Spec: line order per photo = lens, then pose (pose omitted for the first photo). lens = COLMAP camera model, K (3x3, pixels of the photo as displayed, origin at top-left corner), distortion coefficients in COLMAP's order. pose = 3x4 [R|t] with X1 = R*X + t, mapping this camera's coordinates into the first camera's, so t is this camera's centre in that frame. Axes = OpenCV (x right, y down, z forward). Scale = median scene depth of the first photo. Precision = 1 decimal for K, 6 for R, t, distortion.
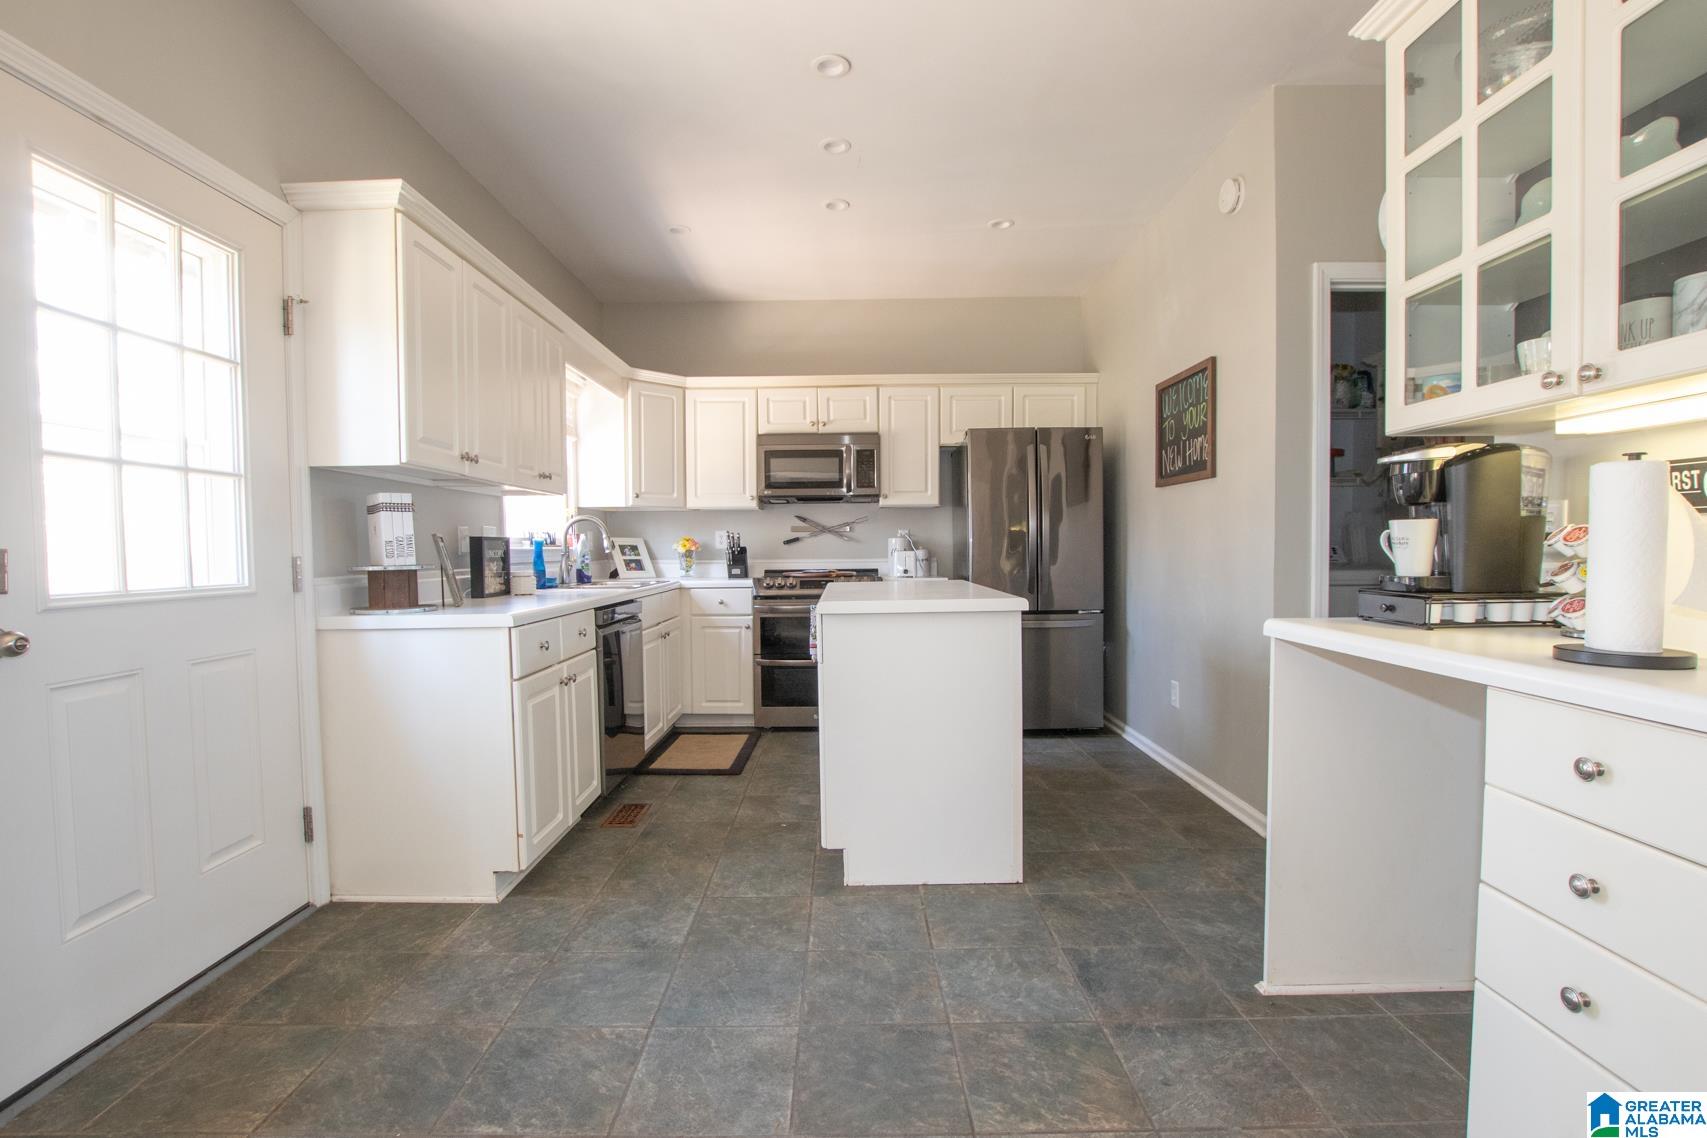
lens RADIAL K [[793.0, 0, 843.4], [0, 793.0, 596.2], [0, 0, 1]] dist [-0.037409, 0.007443]
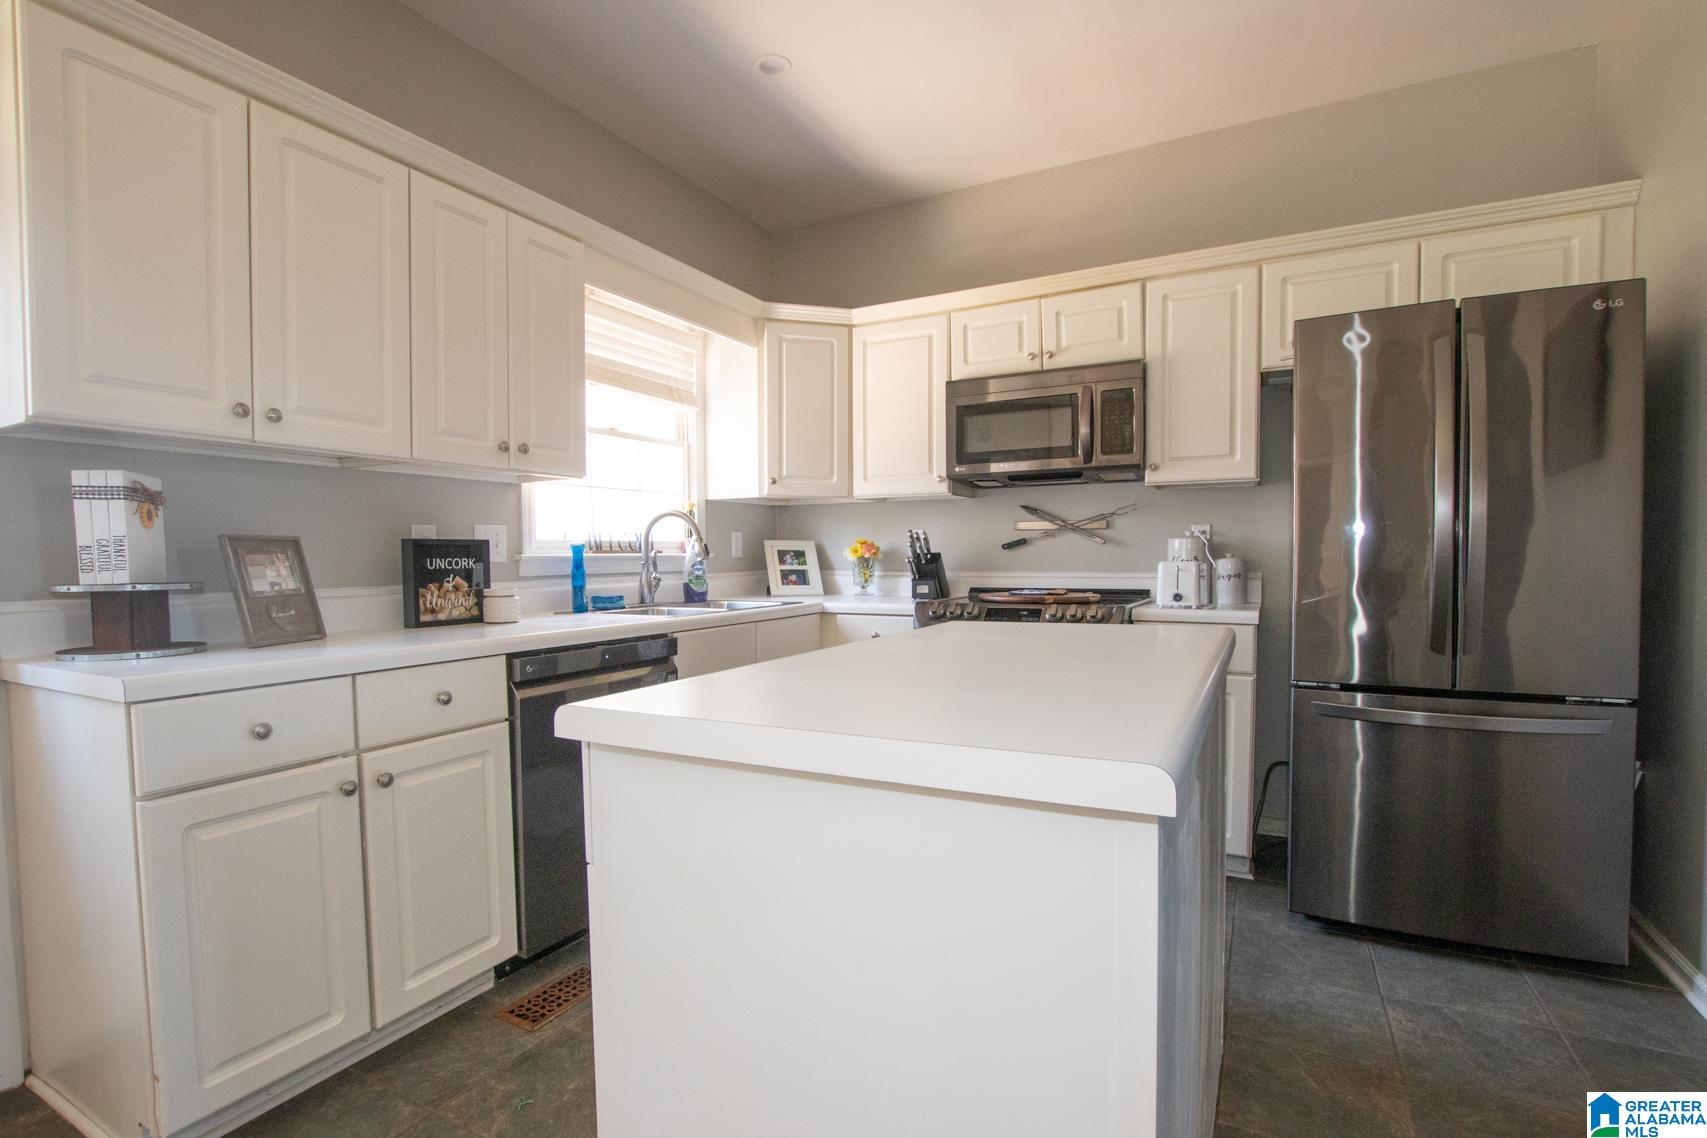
lens RADIAL K [[793.0, 0, 843.4], [0, 793.0, 596.2], [0, 0, 1]] dist [-0.037409, 0.007443]
pose [[0.877544, 0.026833, -0.478745, 0.133549], [-0.029693, 0.999558, 0.001596, -0.025146], [0.478576, 0.012815, 0.877953, 0.384249]]
